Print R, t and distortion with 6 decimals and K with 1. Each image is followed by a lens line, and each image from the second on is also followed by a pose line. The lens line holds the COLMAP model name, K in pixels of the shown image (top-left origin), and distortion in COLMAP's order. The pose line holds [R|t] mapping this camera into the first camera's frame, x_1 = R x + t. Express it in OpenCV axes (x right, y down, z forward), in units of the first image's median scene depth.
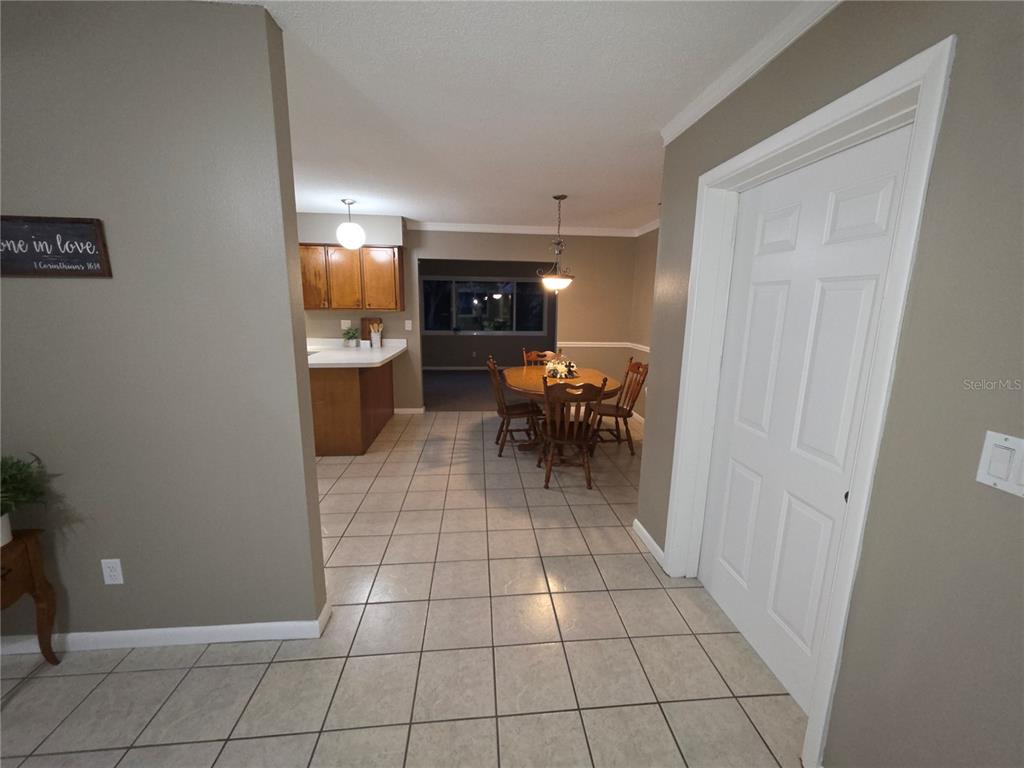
lens RADIAL K [[406.7, 0, 516.8], [0, 406.7, 379.3], [0, 0, 1]] dist [0.000685, -0.000196]
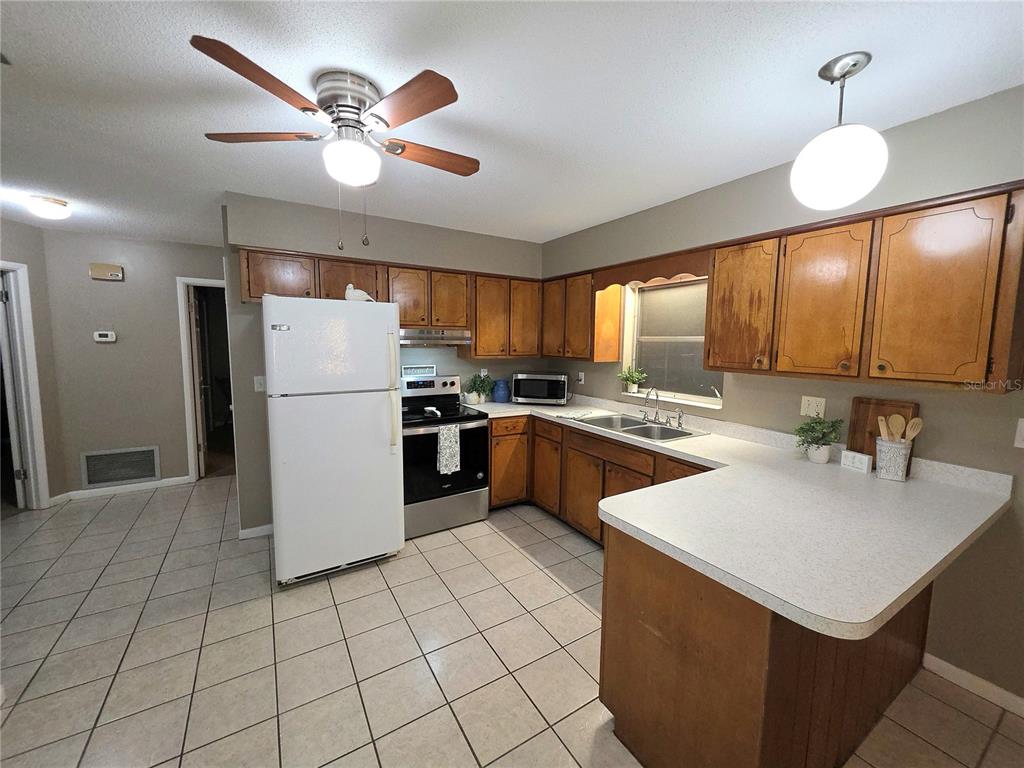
lens RADIAL K [[406.7, 0, 516.8], [0, 406.7, 379.3], [0, 0, 1]] dist [0.000685, -0.000196]
pose [[0.437748, 0.077586, -0.895744, -0.176383], [-0.173239, 0.984880, 0.000645, -0.116134], [0.882250, 0.154895, 0.444570, 0.546951]]
